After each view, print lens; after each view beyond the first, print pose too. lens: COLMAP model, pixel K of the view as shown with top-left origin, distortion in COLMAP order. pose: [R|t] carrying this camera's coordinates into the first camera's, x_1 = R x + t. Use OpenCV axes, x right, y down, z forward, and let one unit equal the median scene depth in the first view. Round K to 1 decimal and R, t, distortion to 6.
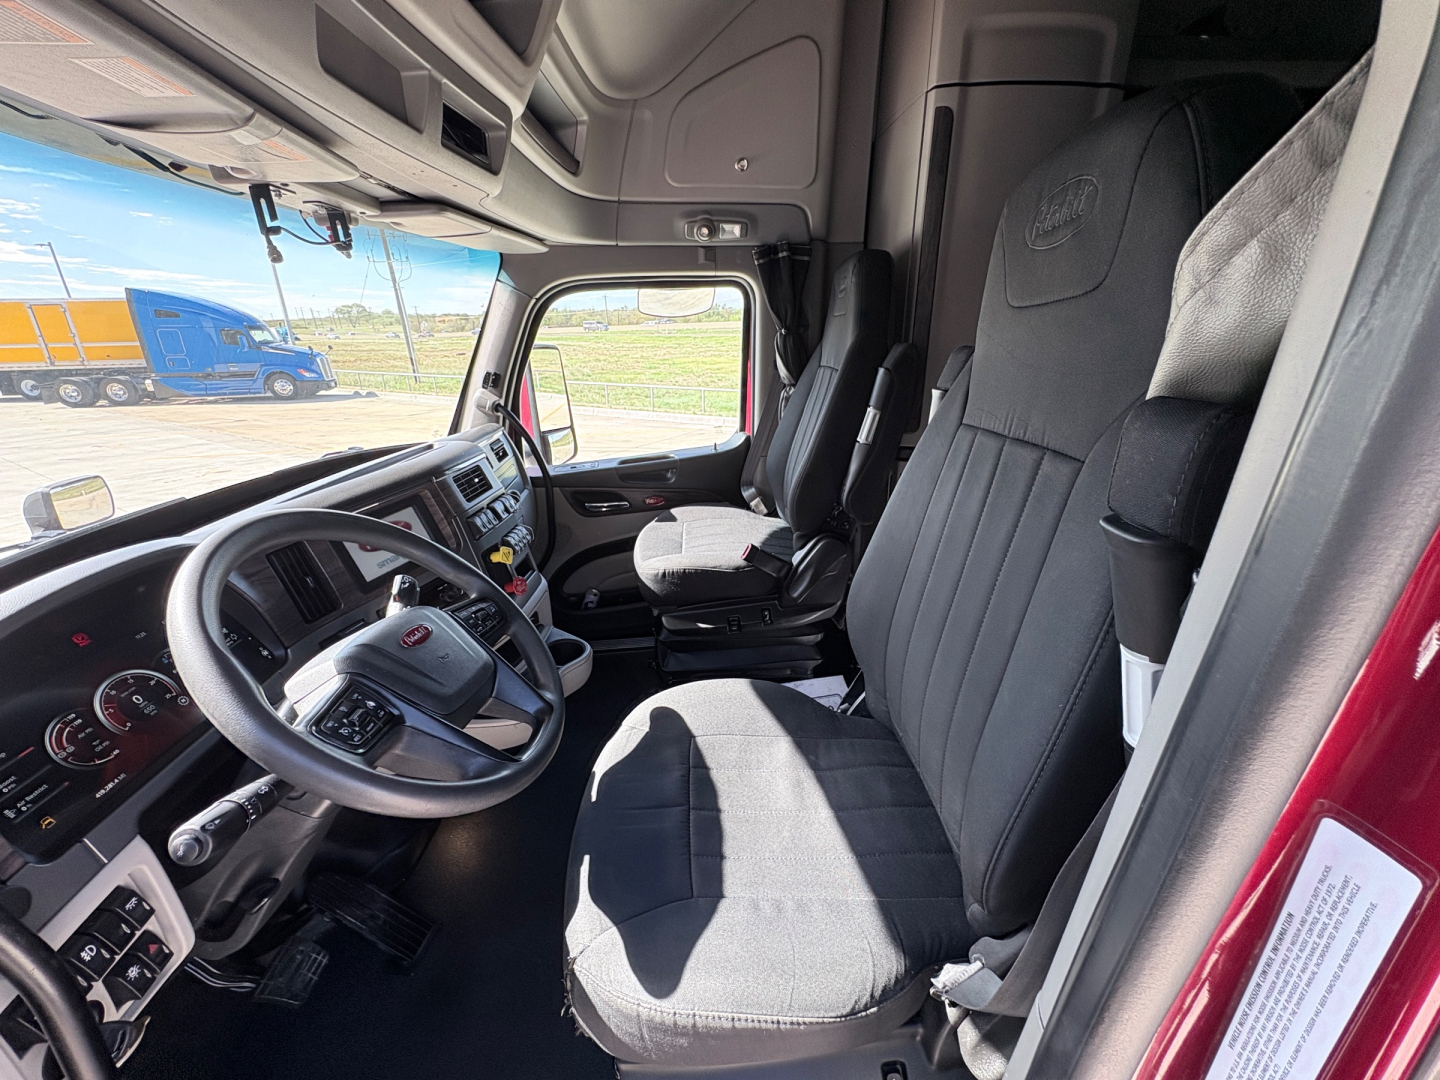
lens RADIAL K [[576.0, 0, 720.0], [0, 576.0, 540.0], [0, 0, 1]] dist [-0.001365, 0.000283]
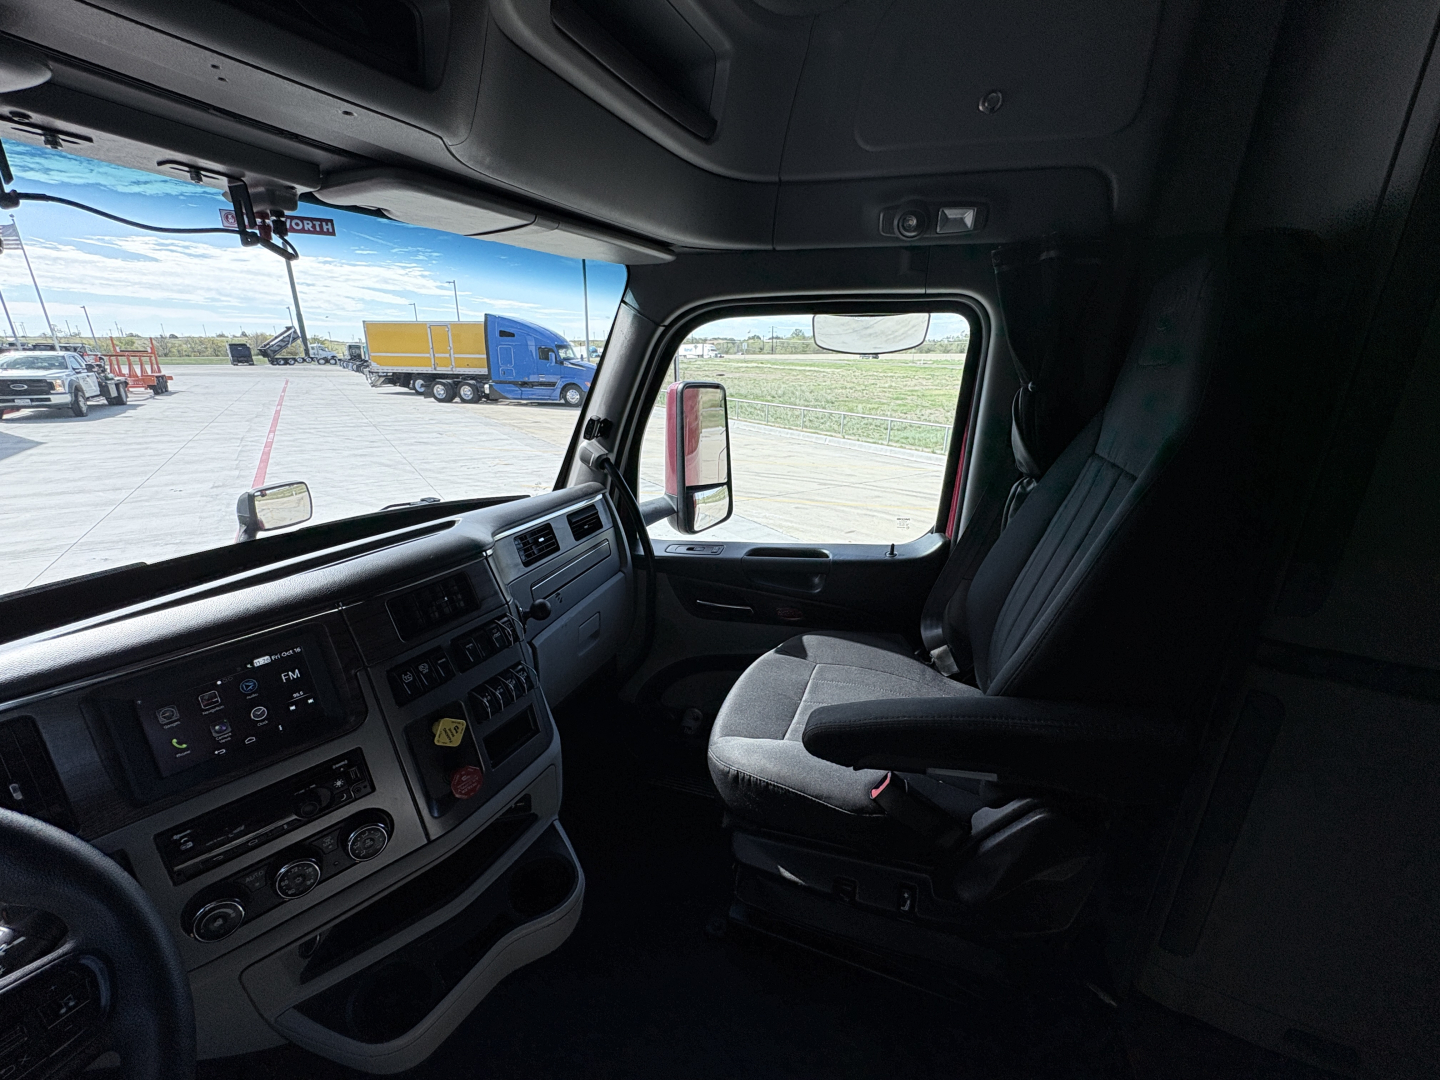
lens RADIAL K [[576.0, 0, 720.0], [0, 576.0, 540.0], [0, 0, 1]] dist [-0.001365, 0.000283]
pose [[0.915454, 0.151997, -0.372614, 0.057433], [-0.167668, 0.985795, -0.009807, -0.138040], [0.365830, 0.071453, 0.927935, 0.324648]]
